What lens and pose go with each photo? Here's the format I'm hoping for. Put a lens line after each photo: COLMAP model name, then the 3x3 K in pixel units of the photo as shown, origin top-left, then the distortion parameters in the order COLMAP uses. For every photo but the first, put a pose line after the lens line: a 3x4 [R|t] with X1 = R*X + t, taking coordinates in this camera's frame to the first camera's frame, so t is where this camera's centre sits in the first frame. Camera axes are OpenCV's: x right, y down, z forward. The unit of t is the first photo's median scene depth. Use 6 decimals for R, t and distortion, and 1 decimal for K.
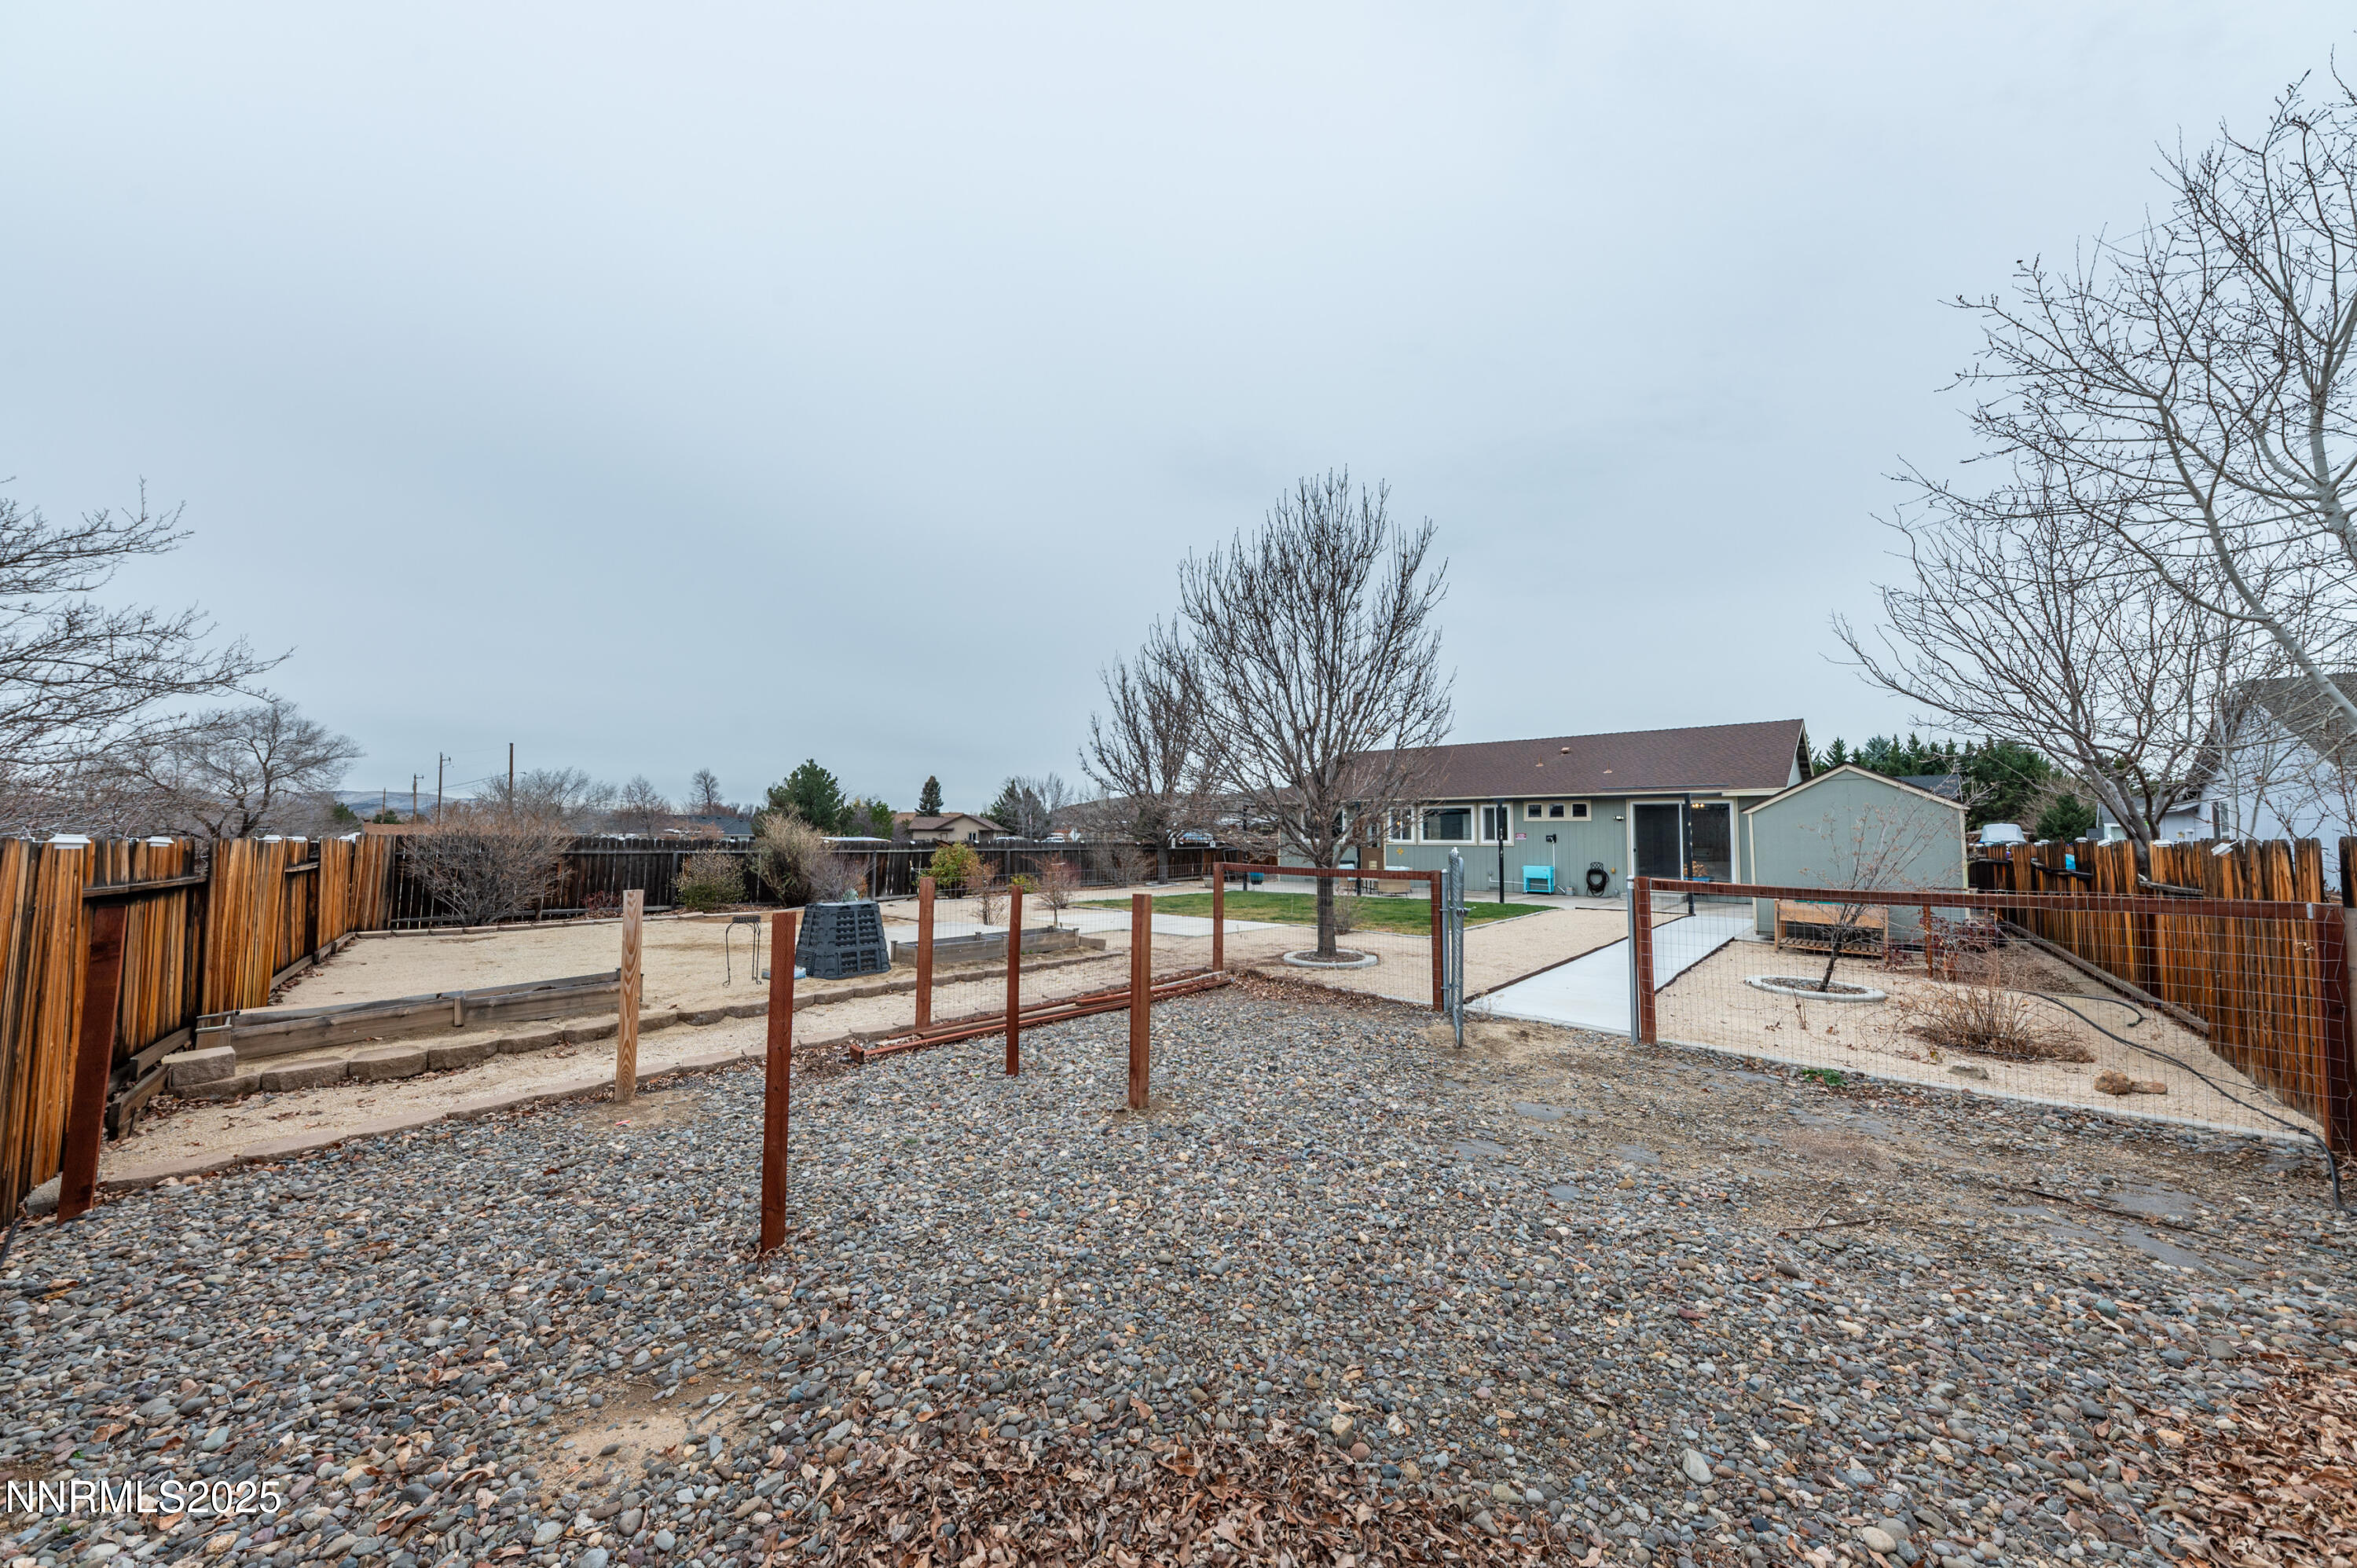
lens RADIAL K [[805.6, 0, 1183.1], [0, 805.6, 785.9], [0, 0, 1]] dist [0.009637, -0.002303]
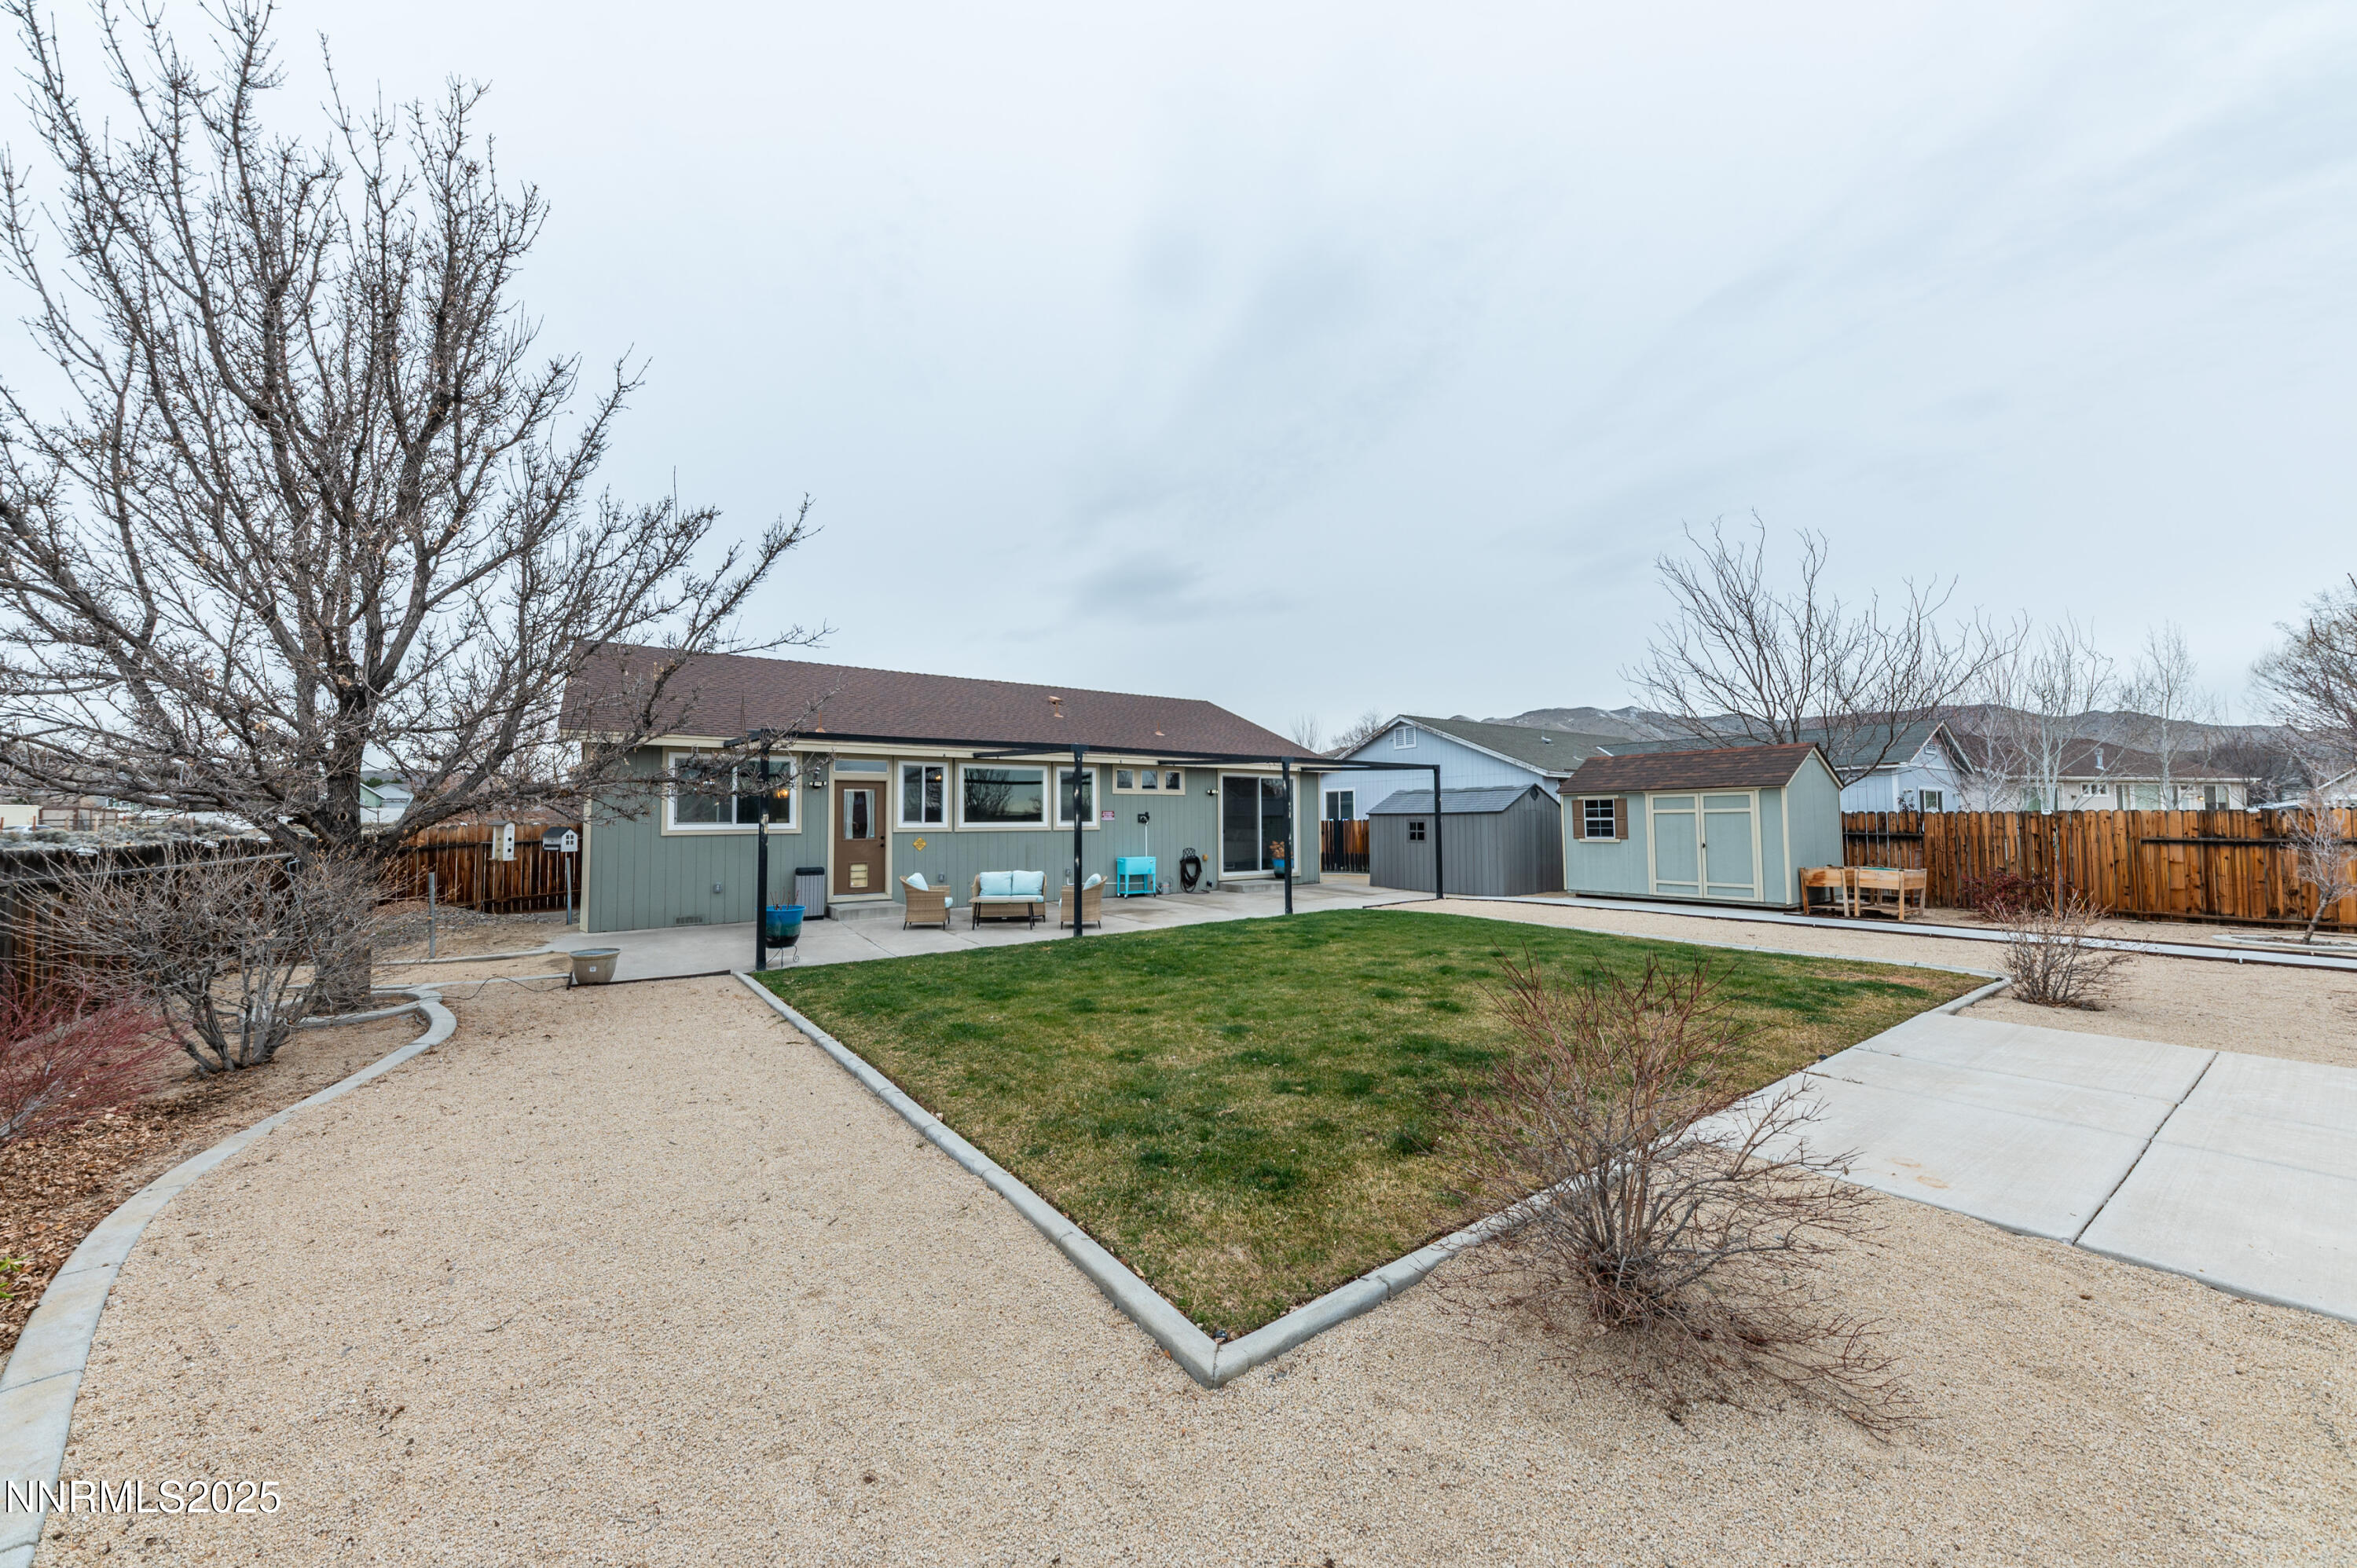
lens RADIAL K [[805.6, 0, 1165.5], [0, 805.6, 785.4], [0, 0, 1]] dist [0.009637, -0.002303]
pose [[0.251696, 0.036693, 0.967111, -0.226261], [-0.053231, 0.998293, -0.024022, 0.048121], [-0.966341, -0.045434, 0.253220, 0.741649]]
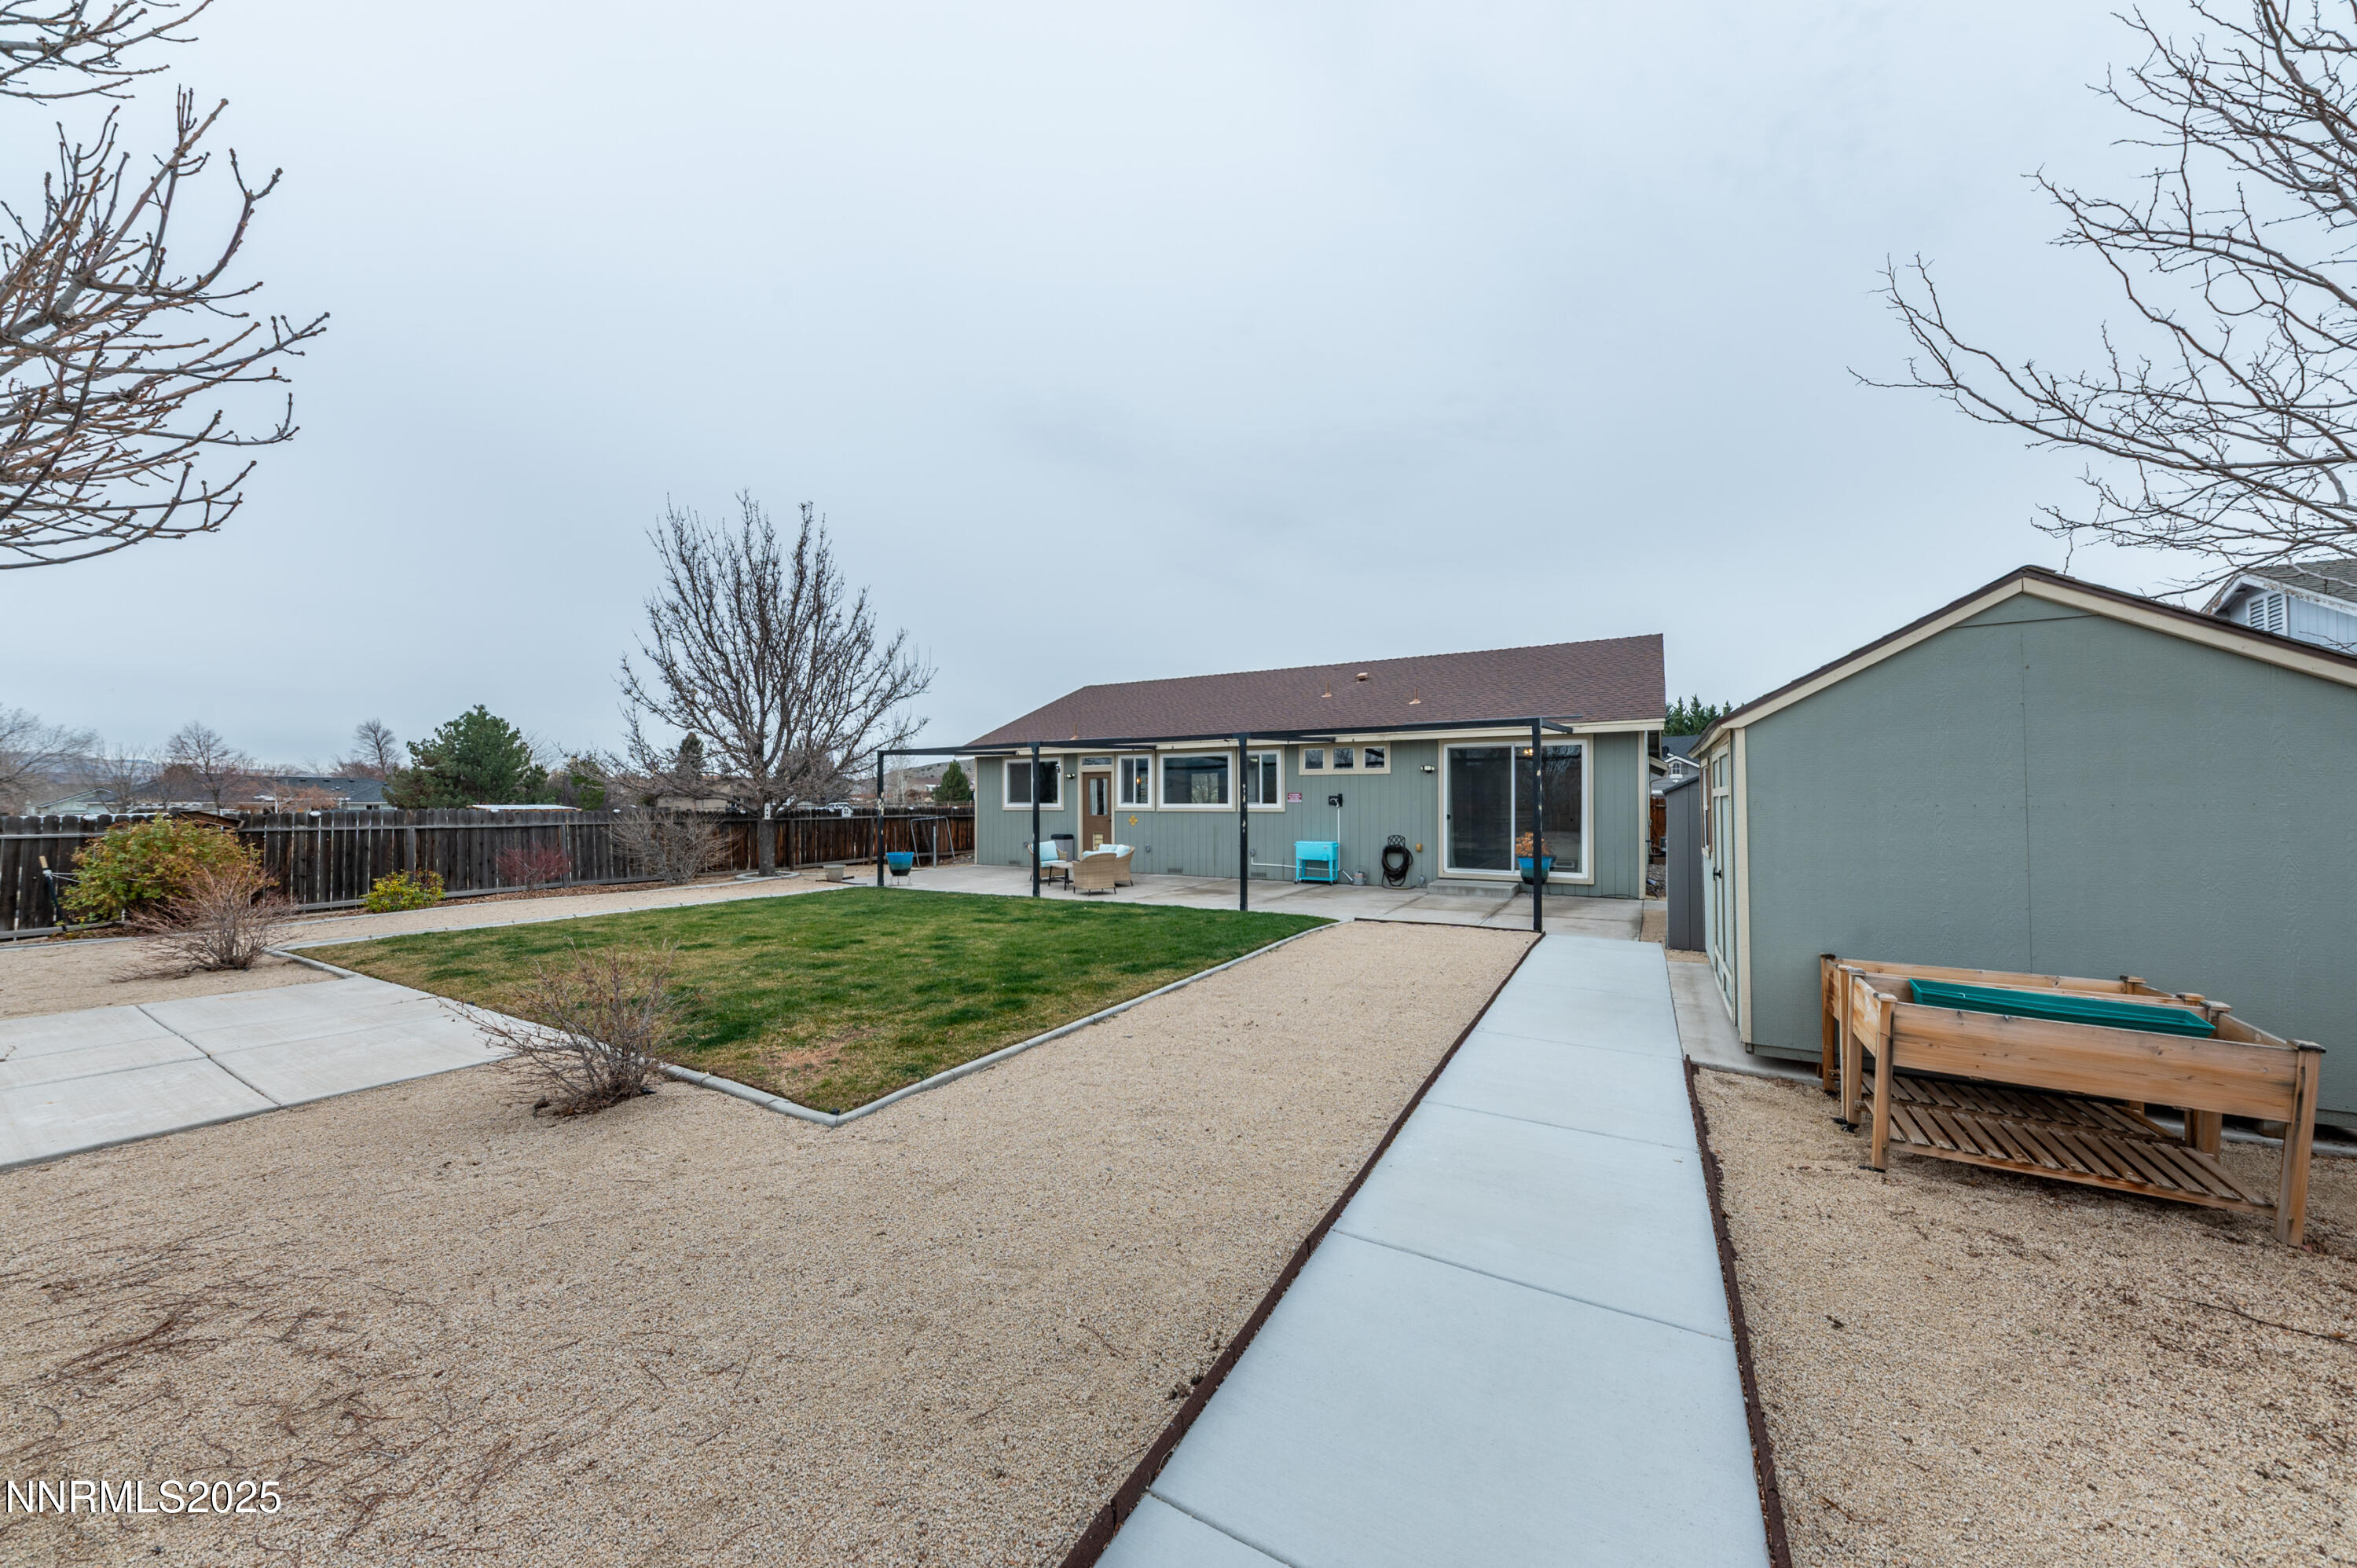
lens RADIAL K [[805.6, 0, 1178.7], [0, 805.6, 788.7], [0, 0, 1]] dist [0.009637, -0.002303]
pose [[0.982075, -0.003512, 0.188460, 0.187345], [-0.005625, 0.998835, 0.047927, 0.022084], [-0.188409, -0.048128, 0.980911, 0.340994]]
